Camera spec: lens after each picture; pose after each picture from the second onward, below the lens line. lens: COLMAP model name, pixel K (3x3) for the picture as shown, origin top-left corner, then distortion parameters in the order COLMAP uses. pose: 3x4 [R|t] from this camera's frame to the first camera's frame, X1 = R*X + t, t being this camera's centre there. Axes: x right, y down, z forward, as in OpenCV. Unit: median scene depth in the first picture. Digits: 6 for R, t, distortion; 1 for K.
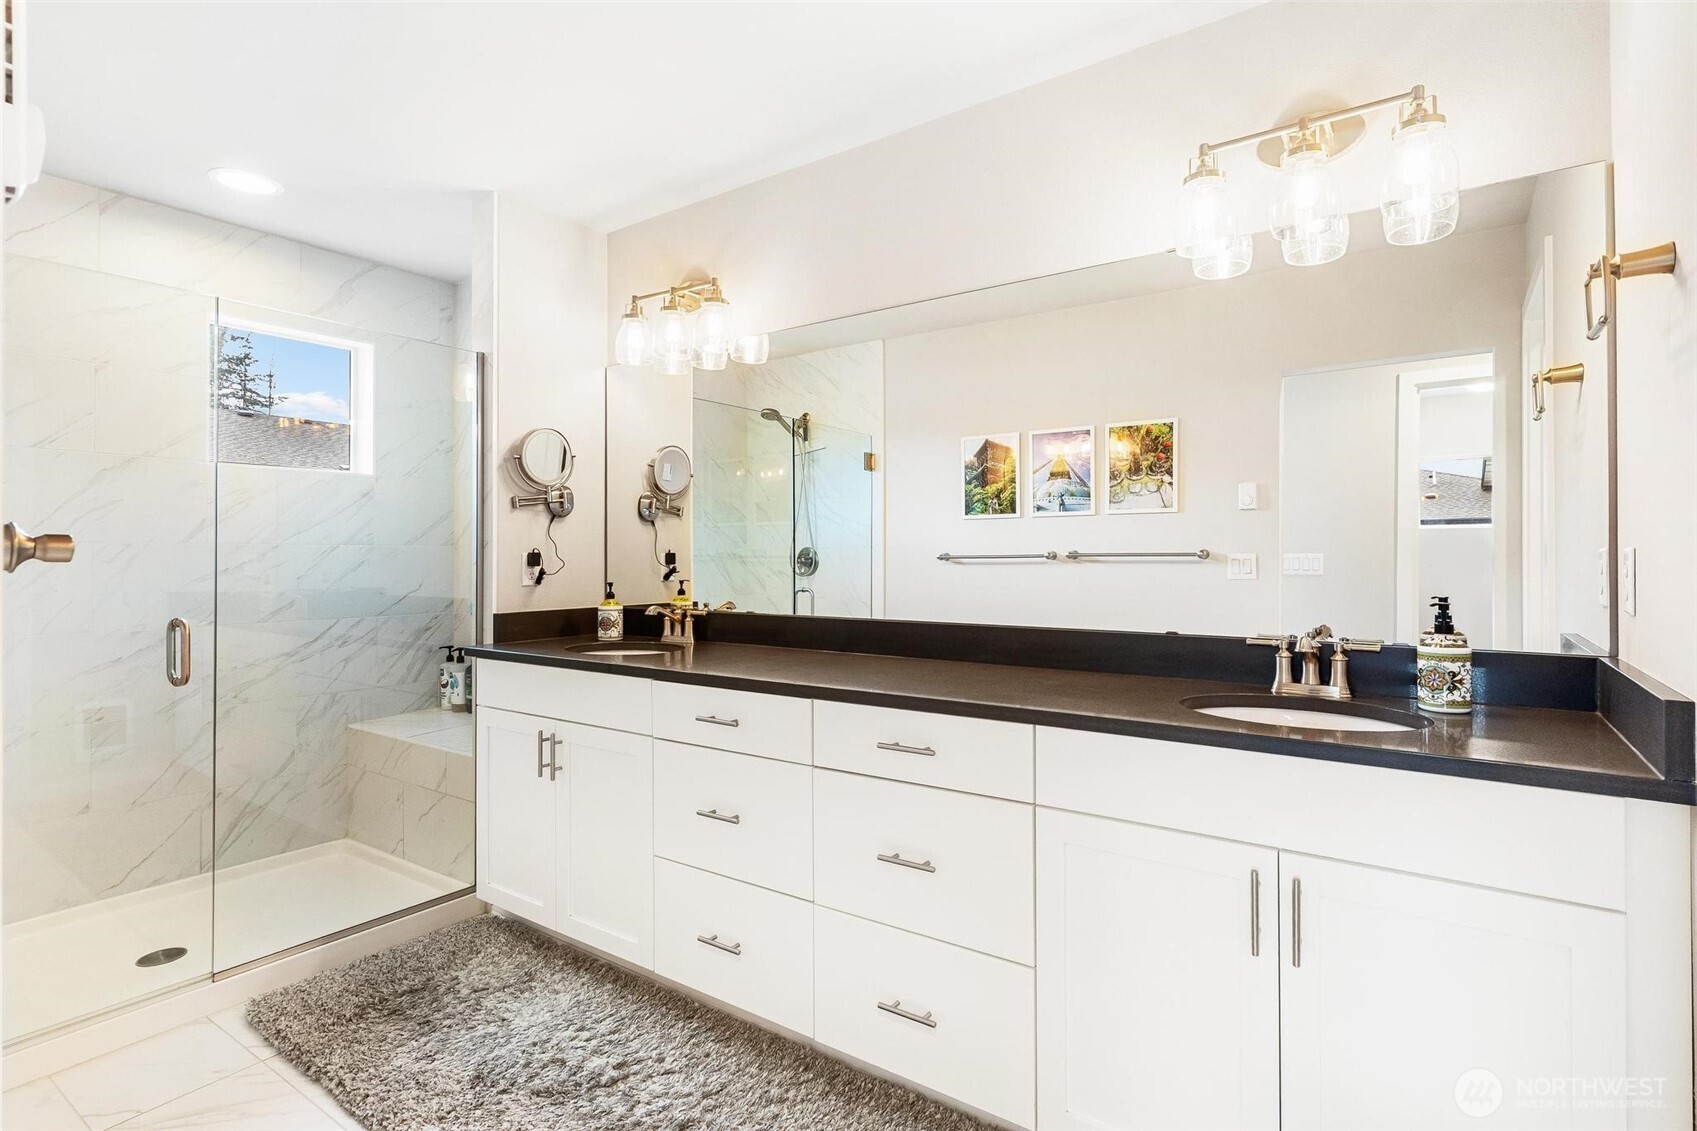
lens RADIAL K [[823.5, 0, 858.5], [0, 823.5, 554.6], [0, 0, 1]] dist [0.005284, 0.000206]
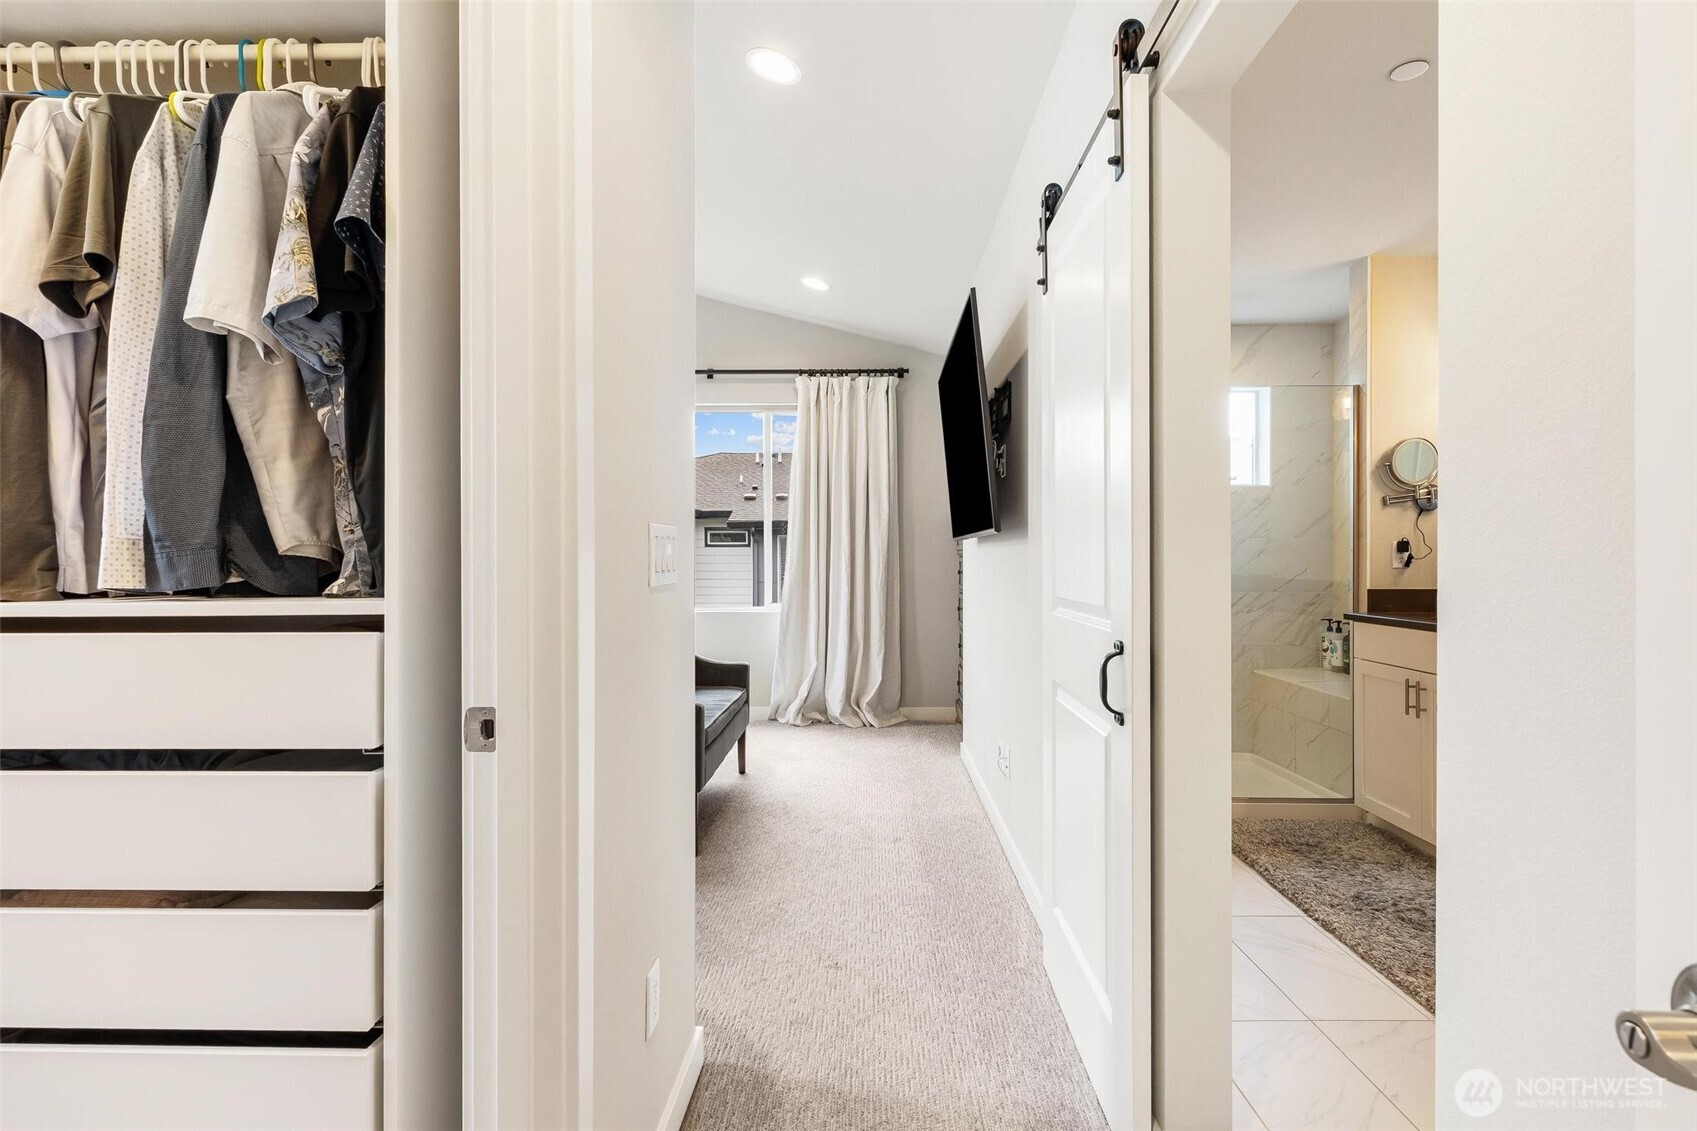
lens RADIAL K [[823.5, 0, 862.1], [0, 823.5, 553.2], [0, 0, 1]] dist [0.005284, 0.000206]
pose [[0.567327, -0.000674, -0.823492, 0.157664], [0.002841, 0.999995, 0.001139, 0.011894], [0.823488, -0.002986, 0.567326, -0.351872]]
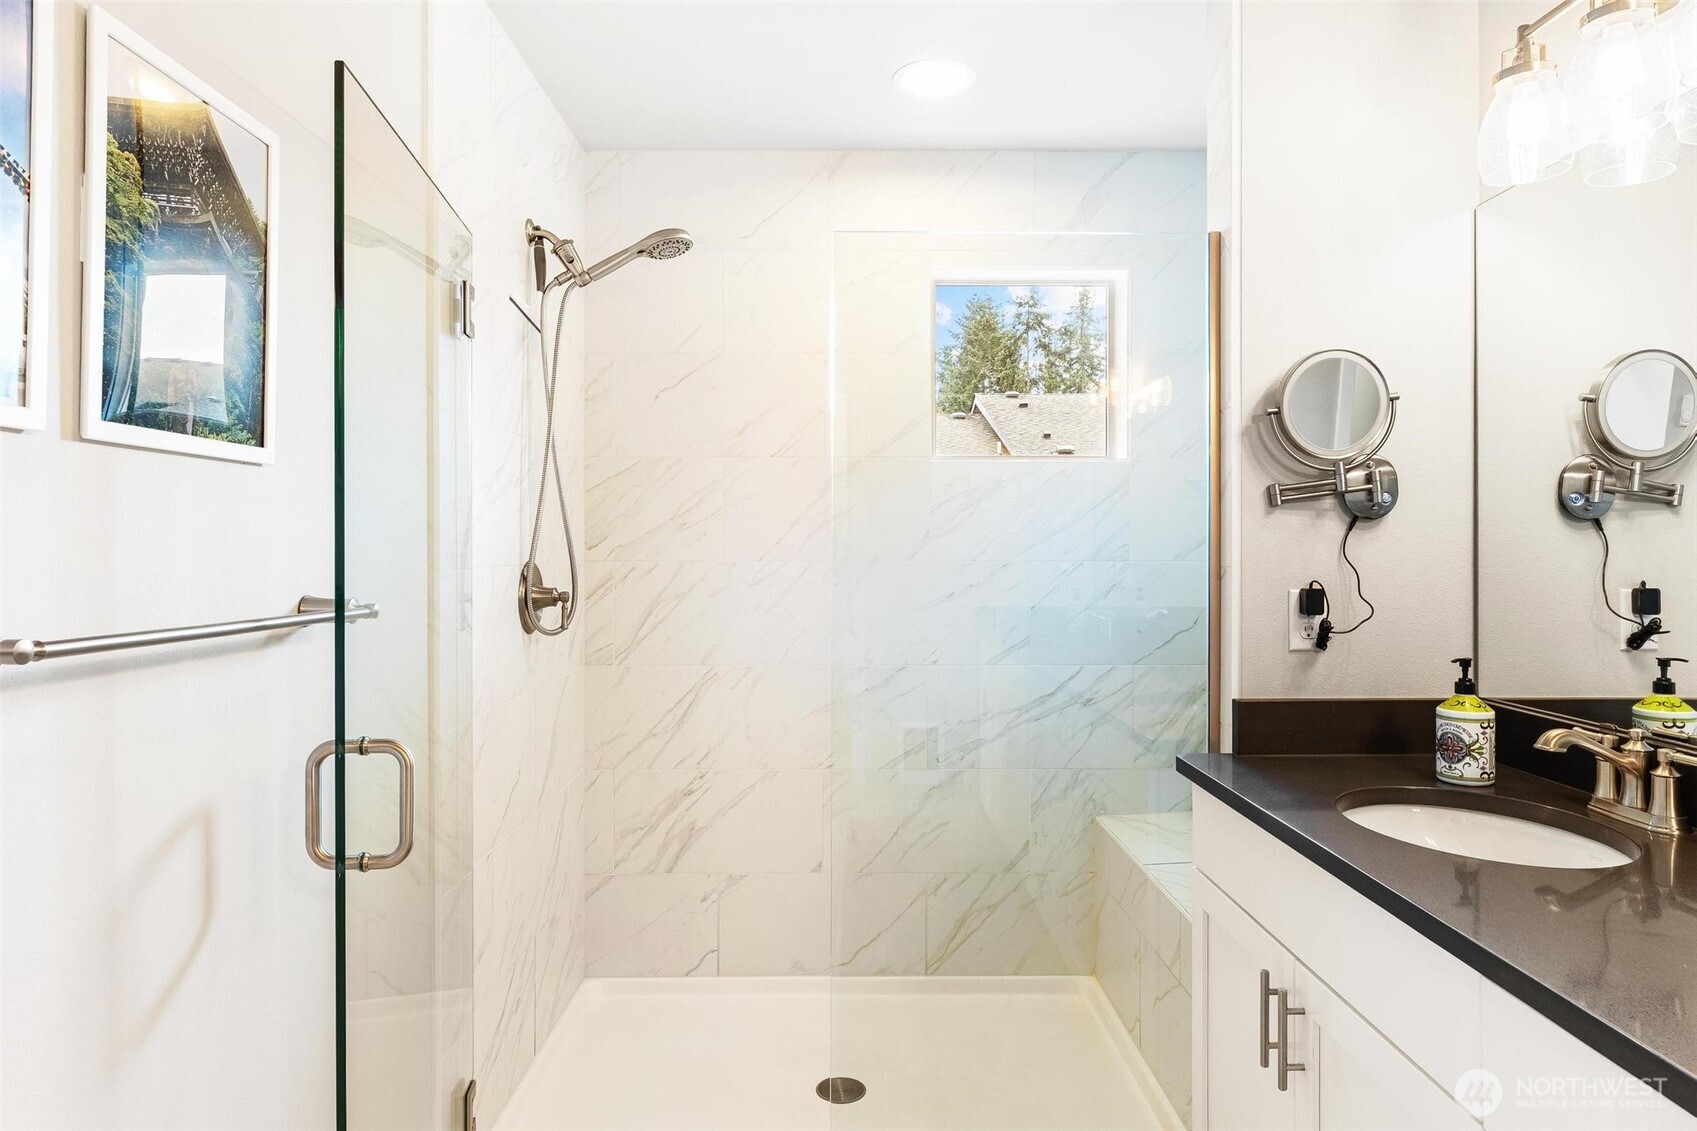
lens RADIAL K [[1032.9, 0, 852.8], [0, 1032.9, 547.6], [0, 0, 1]] dist [-0.000546, -0.001073]
pose [[0.586100, 0.001783, -0.810236, -0.029910], [0.001385, 0.999994, 0.003202, -0.031209], [0.810237, -0.002999, 0.586094, 0.371138]]
